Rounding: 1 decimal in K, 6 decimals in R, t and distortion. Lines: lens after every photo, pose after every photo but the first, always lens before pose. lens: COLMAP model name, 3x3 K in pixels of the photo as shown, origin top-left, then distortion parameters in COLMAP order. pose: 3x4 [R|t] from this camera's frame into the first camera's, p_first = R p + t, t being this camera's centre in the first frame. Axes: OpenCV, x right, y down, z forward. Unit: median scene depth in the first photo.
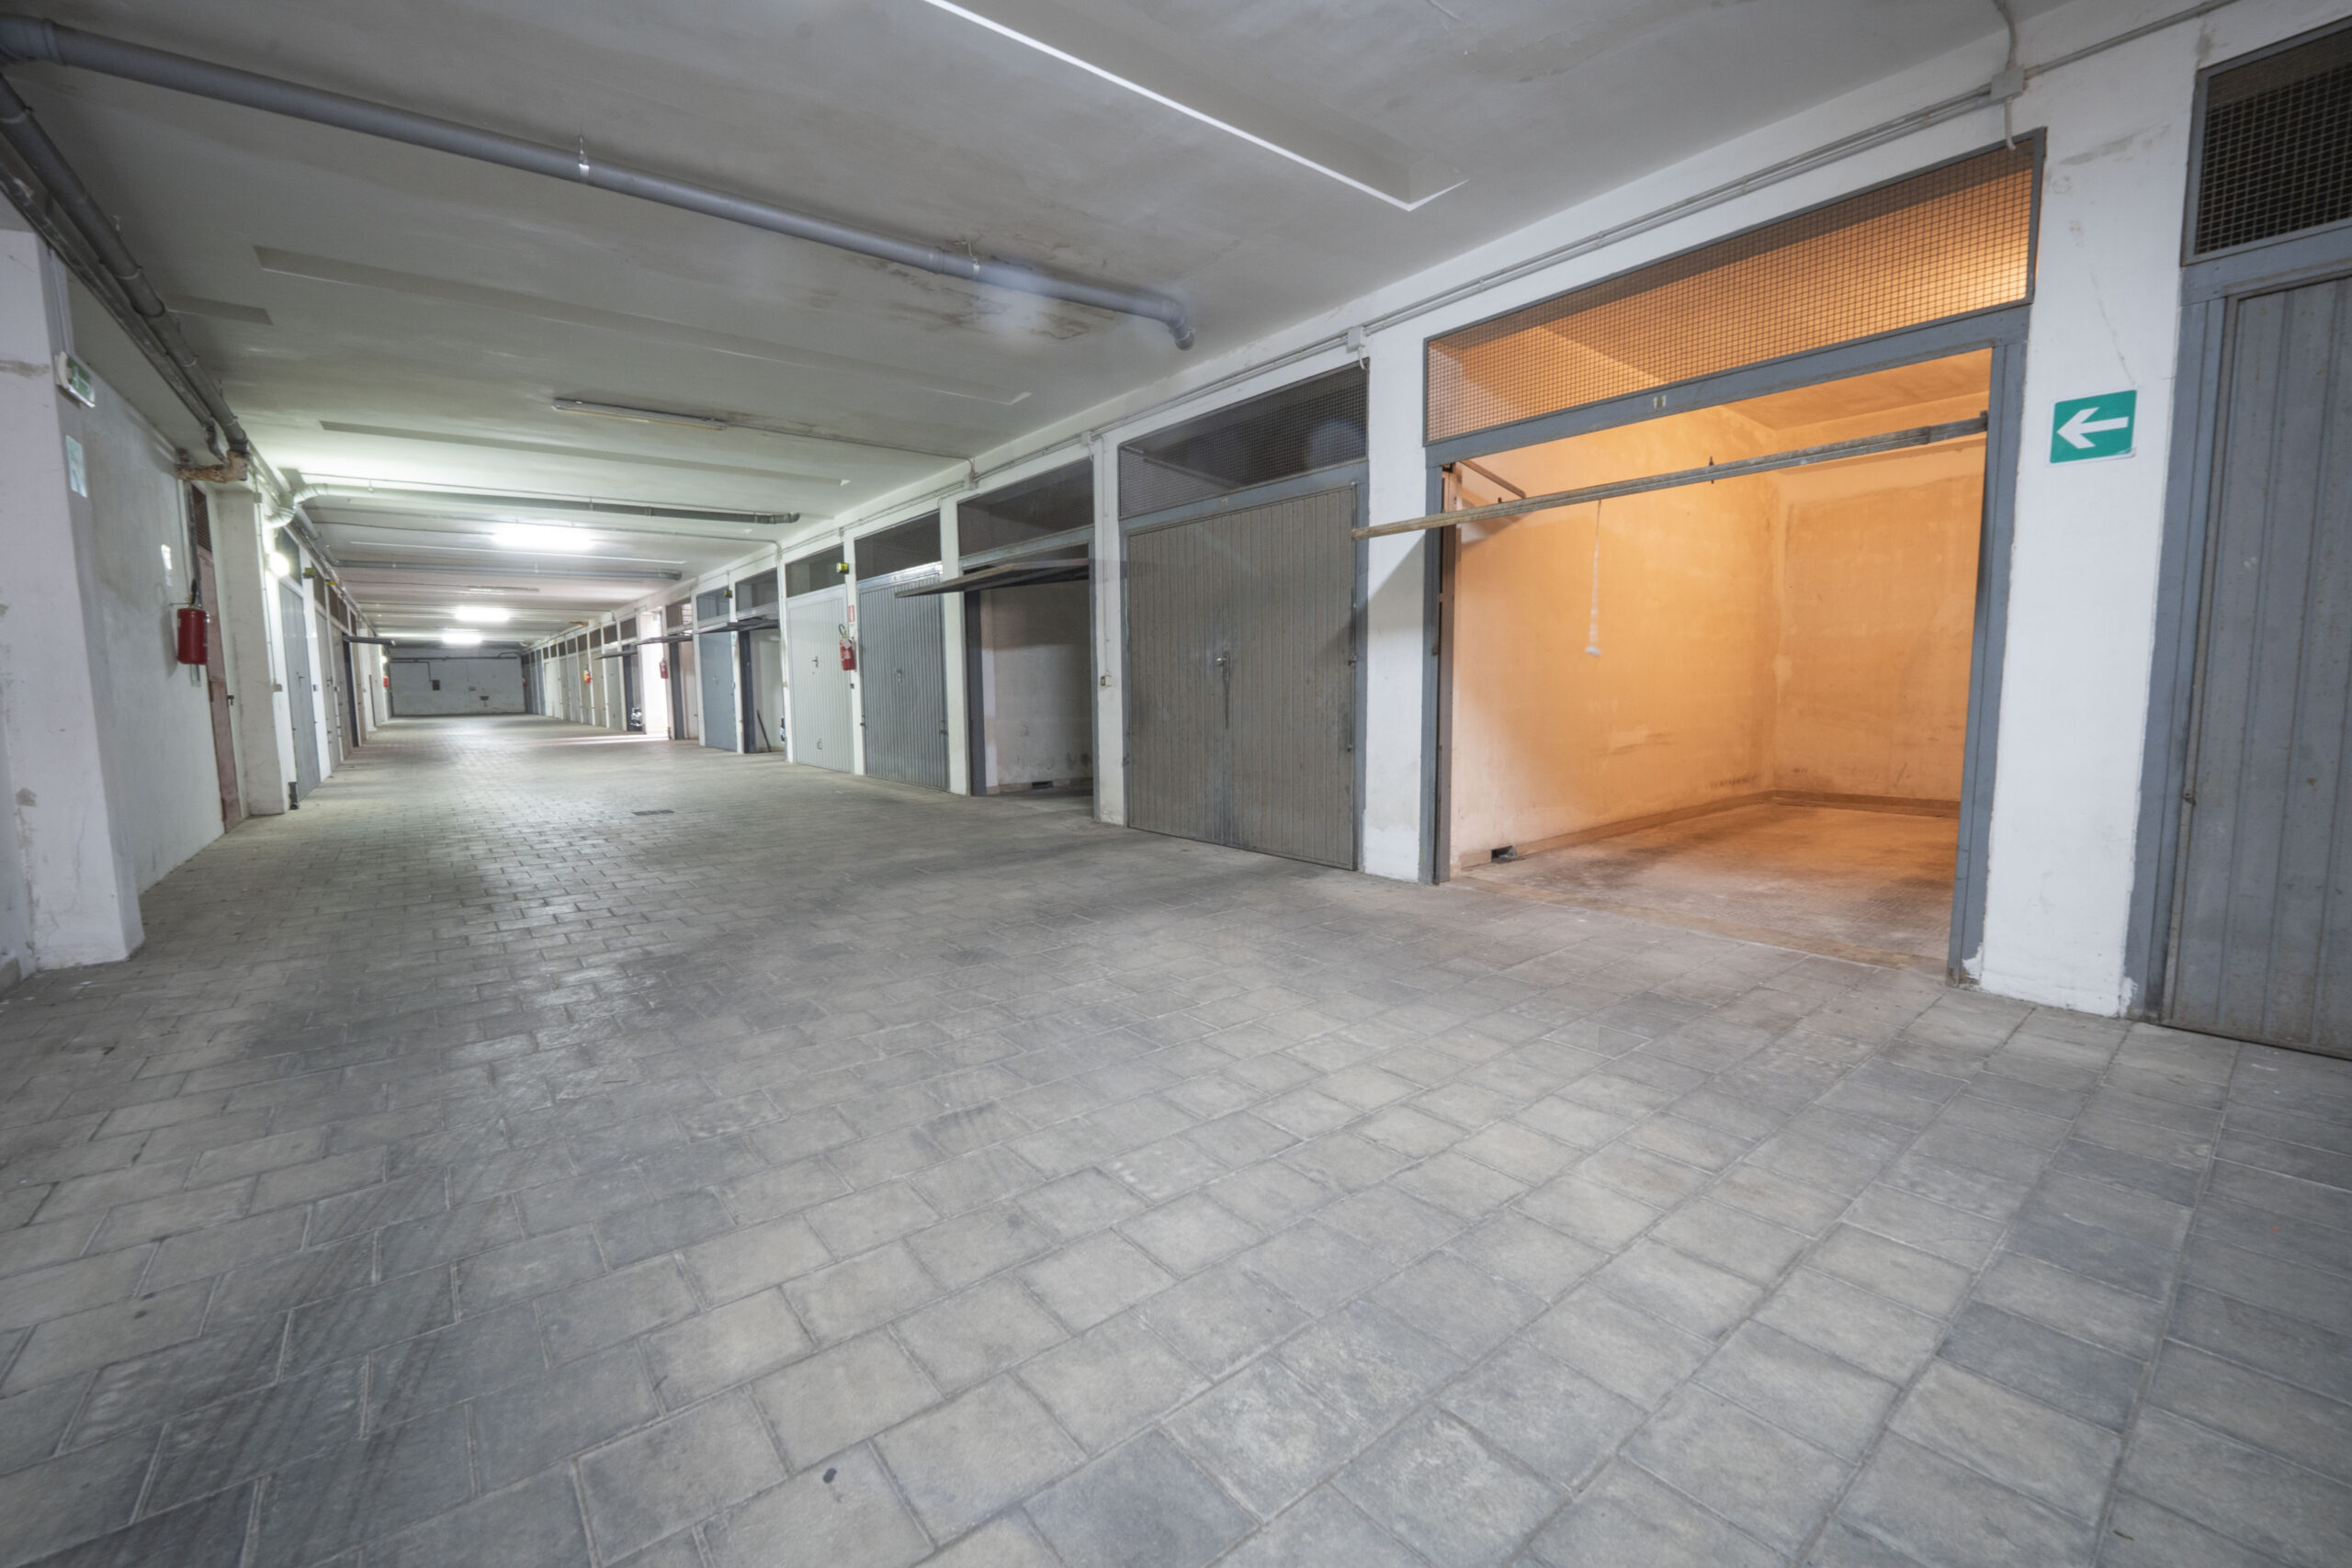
lens RADIAL K [[964.2, 0, 1171.6], [0, 964.2, 779.0], [0, 0, 1]] dist [-0.006637, -0.001043]
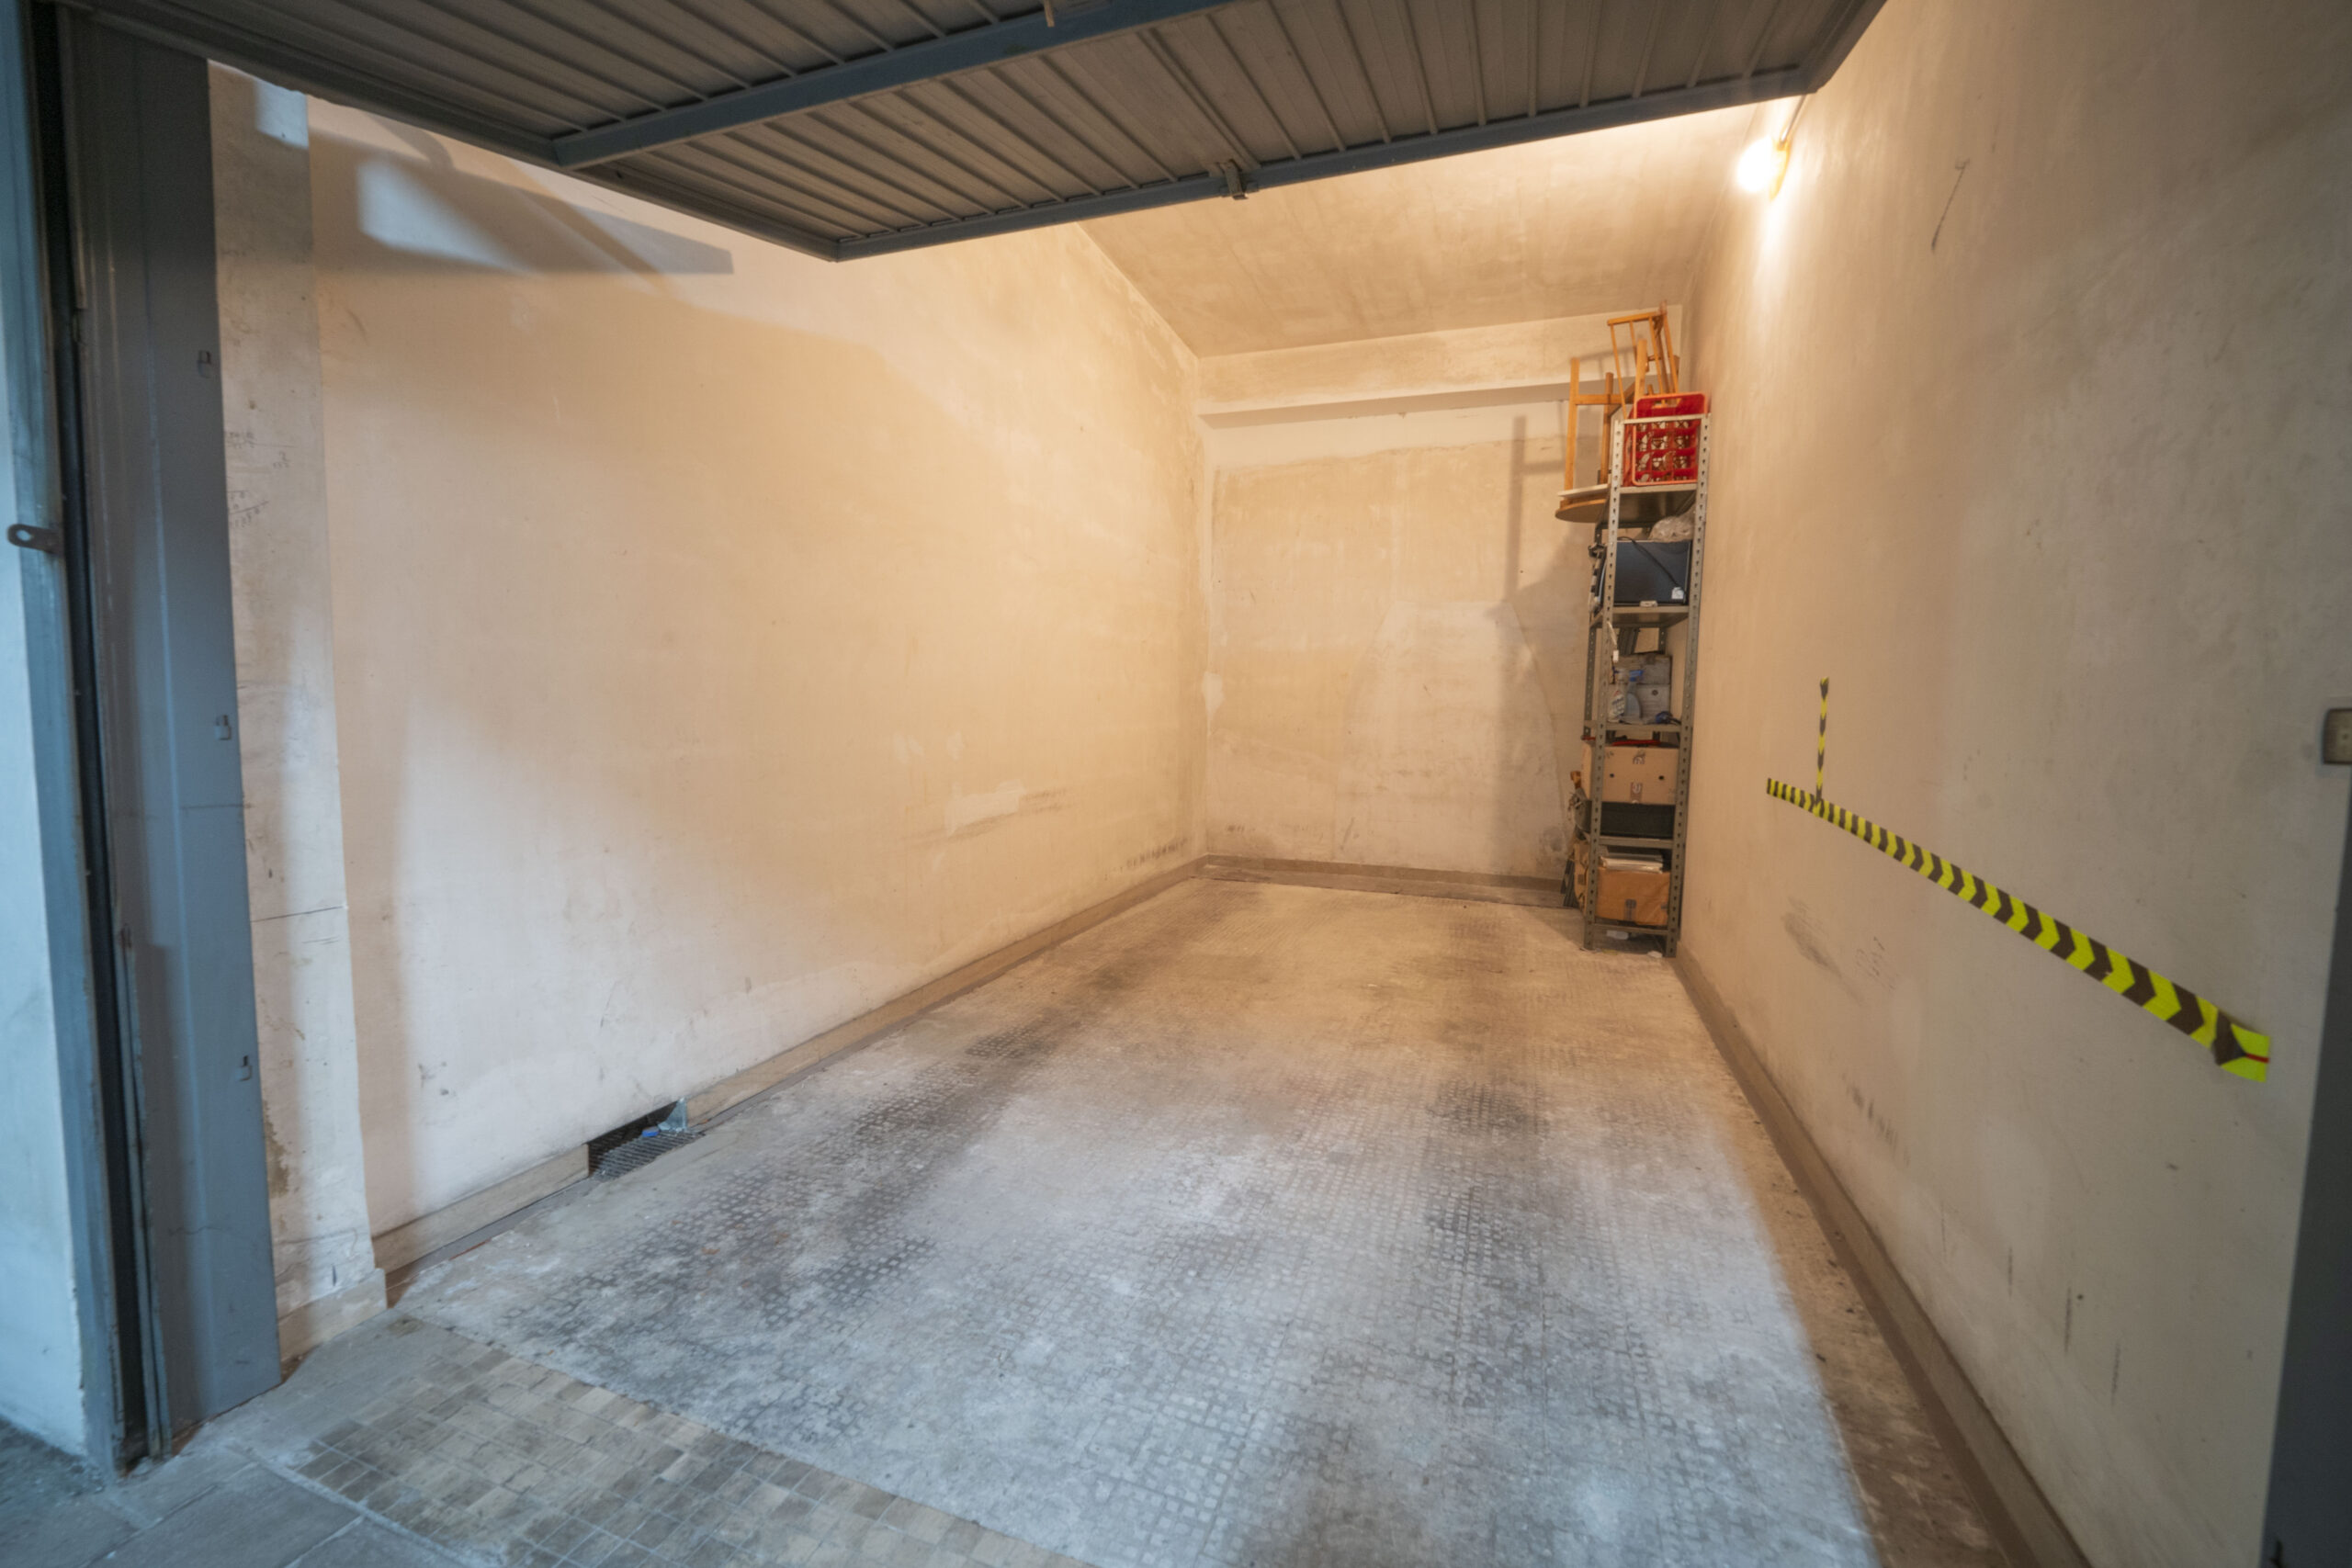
lens RADIAL K [[964.2, 0, 1171.6], [0, 964.2, 779.0], [0, 0, 1]] dist [-0.006637, -0.001043]
pose [[0.859022, -0.013485, 0.511761, 0.248465], [0.024006, 0.999614, -0.013956, -0.041211], [-0.511375, 0.024274, 0.859015, 0.414711]]
